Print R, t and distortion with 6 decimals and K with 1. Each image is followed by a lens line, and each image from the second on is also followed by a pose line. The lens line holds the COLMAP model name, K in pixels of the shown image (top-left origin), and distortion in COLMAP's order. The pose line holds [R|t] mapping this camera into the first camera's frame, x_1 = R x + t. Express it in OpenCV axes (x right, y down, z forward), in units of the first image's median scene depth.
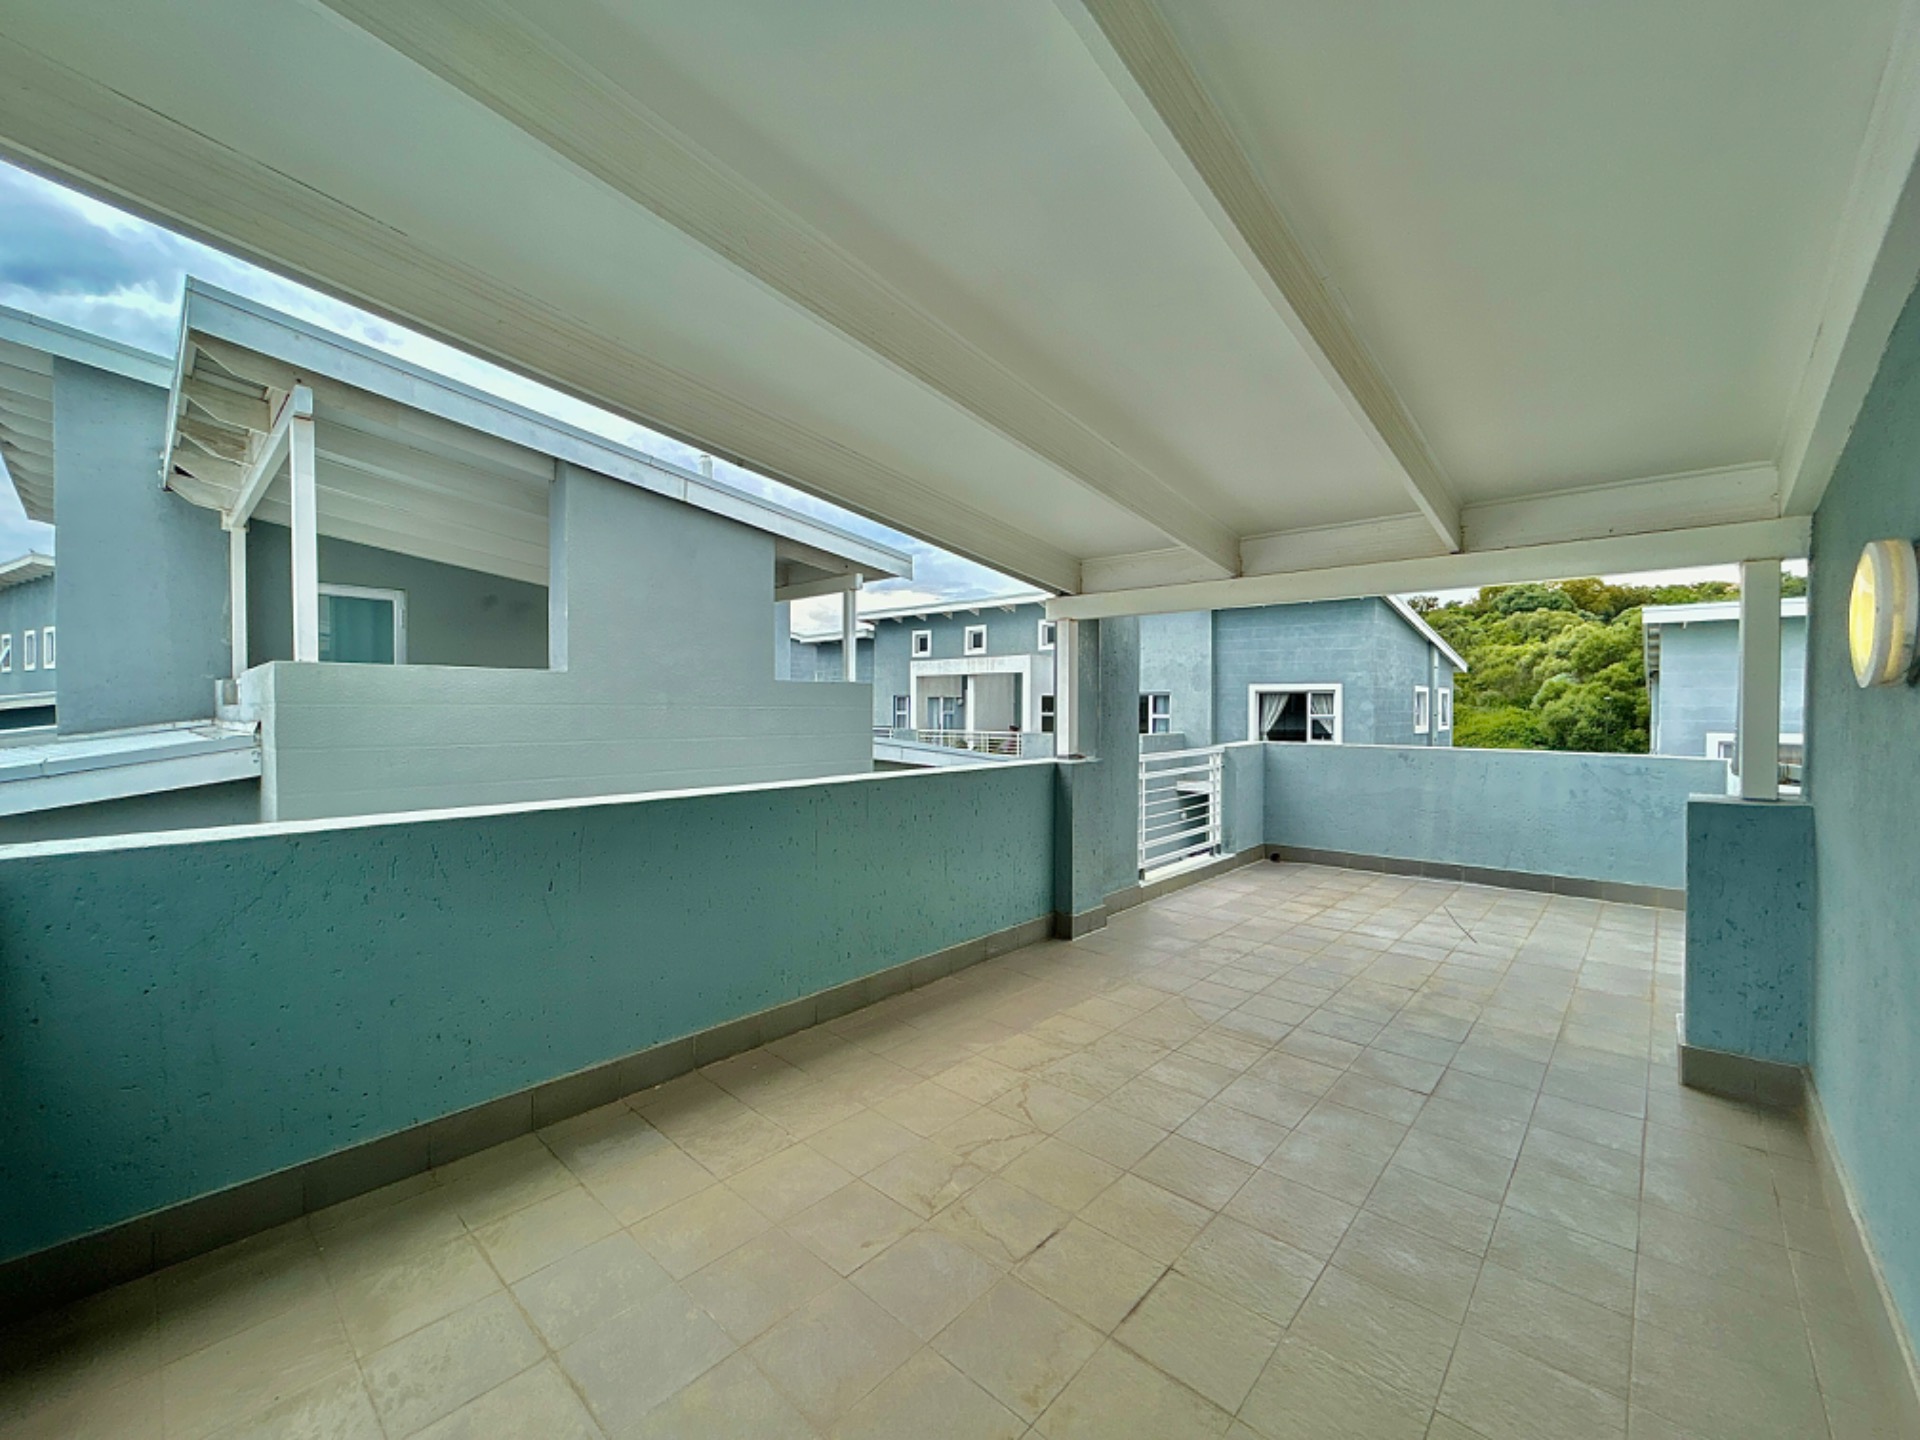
lens RADIAL K [[772.0, 0, 961.6], [0, 772.0, 714.5], [0, 0, 1]] dist [-0.001188, 0.000976]
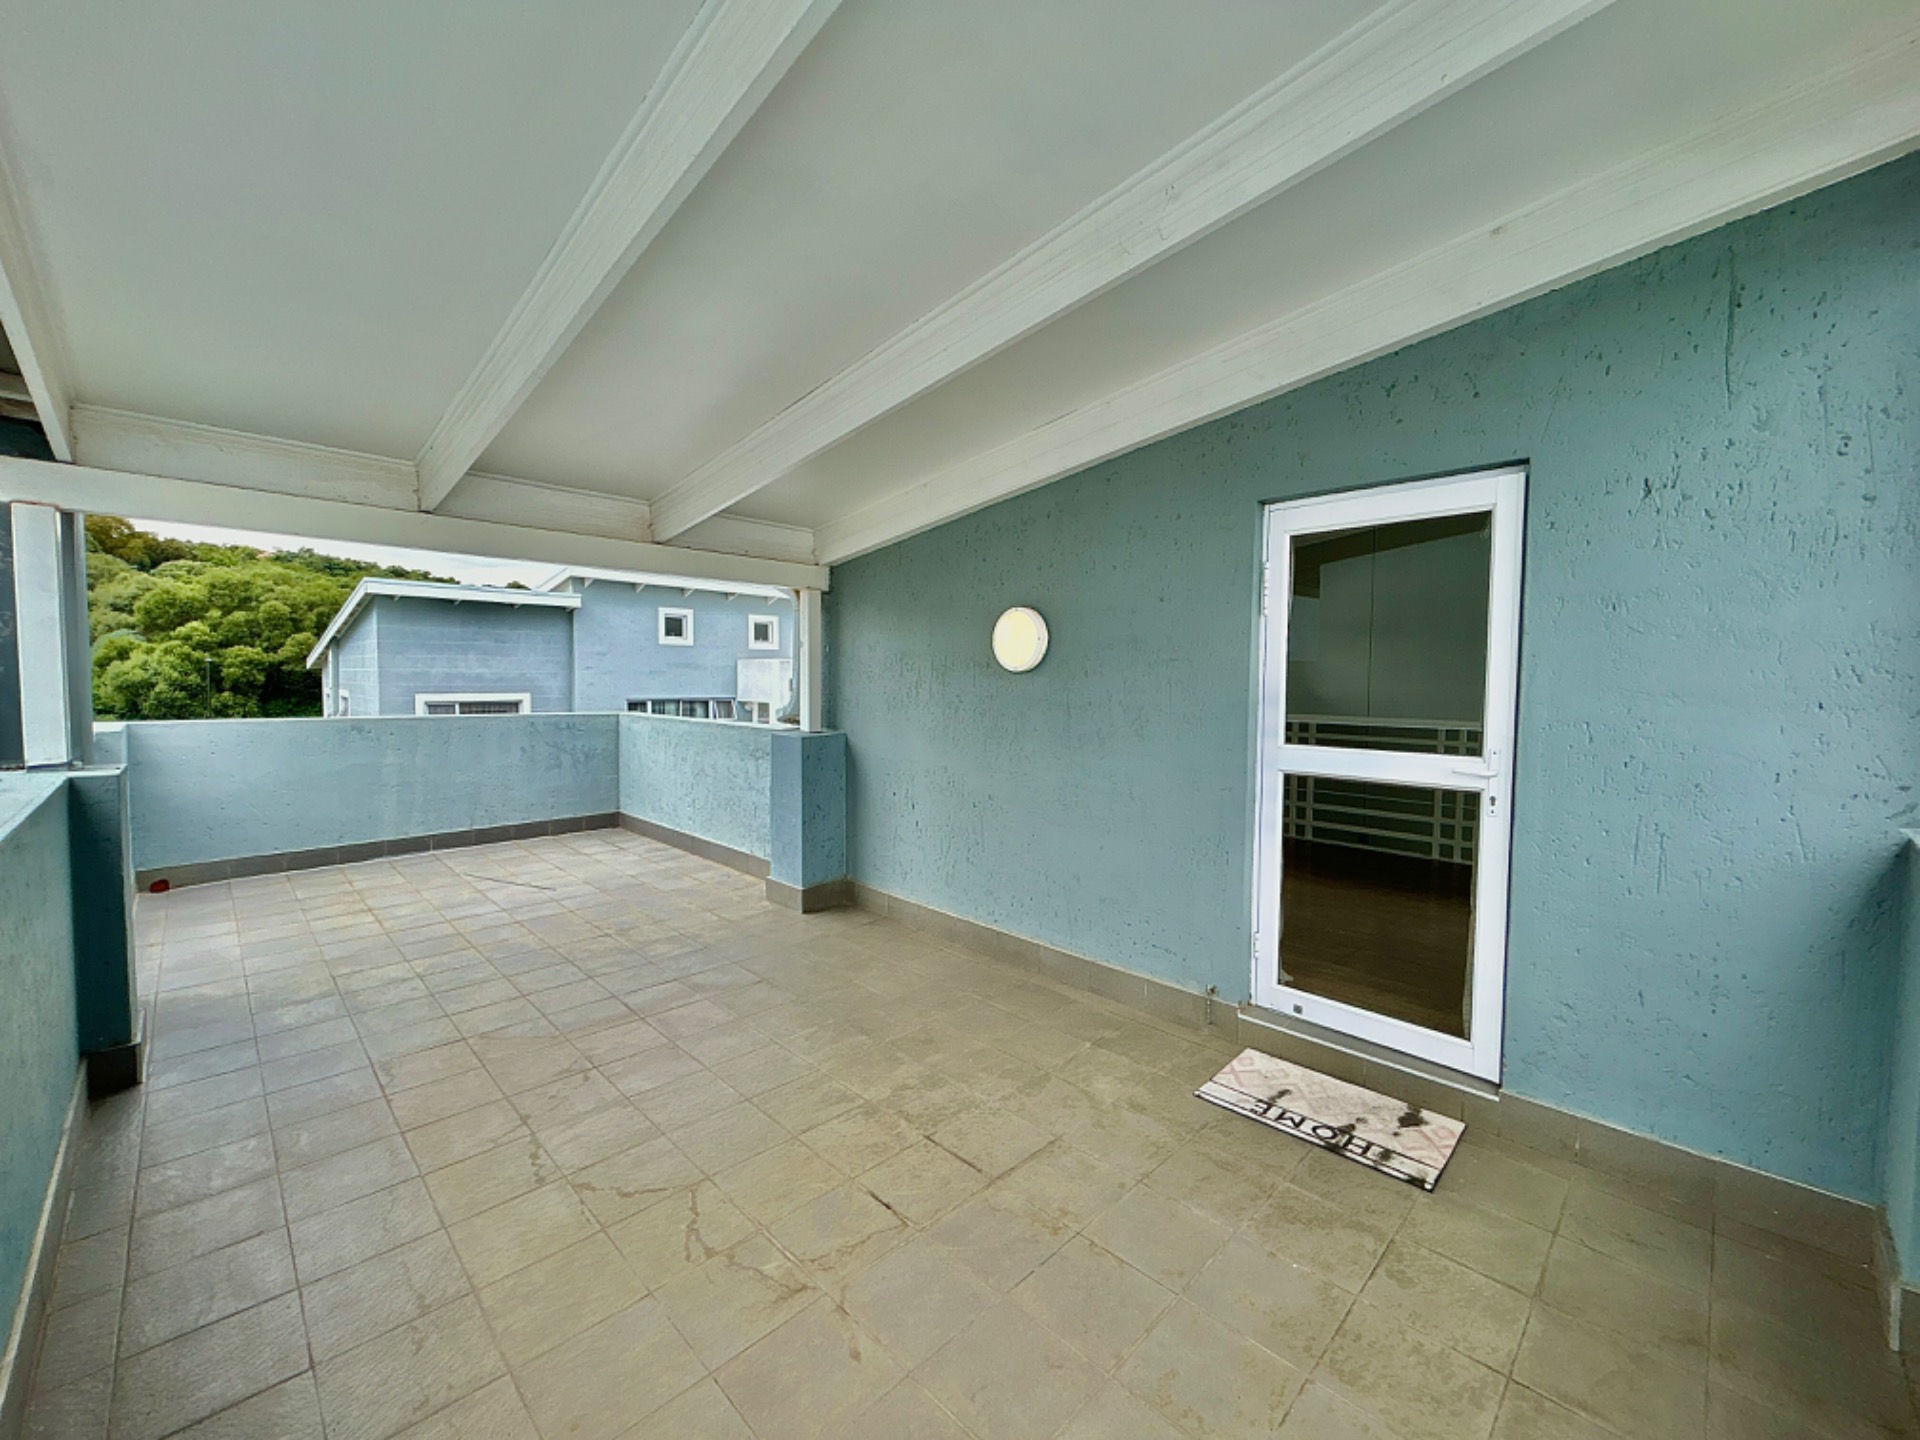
lens RADIAL K [[772.0, 0, 961.2], [0, 772.0, 718.1], [0, 0, 1]] dist [-0.001188, 0.000976]
pose [[0.043781, -0.053672, 0.997598, -0.324853], [0.000025, 0.998556, 0.053722, -0.005323], [-0.999041, -0.002327, 0.043719, 0.315897]]
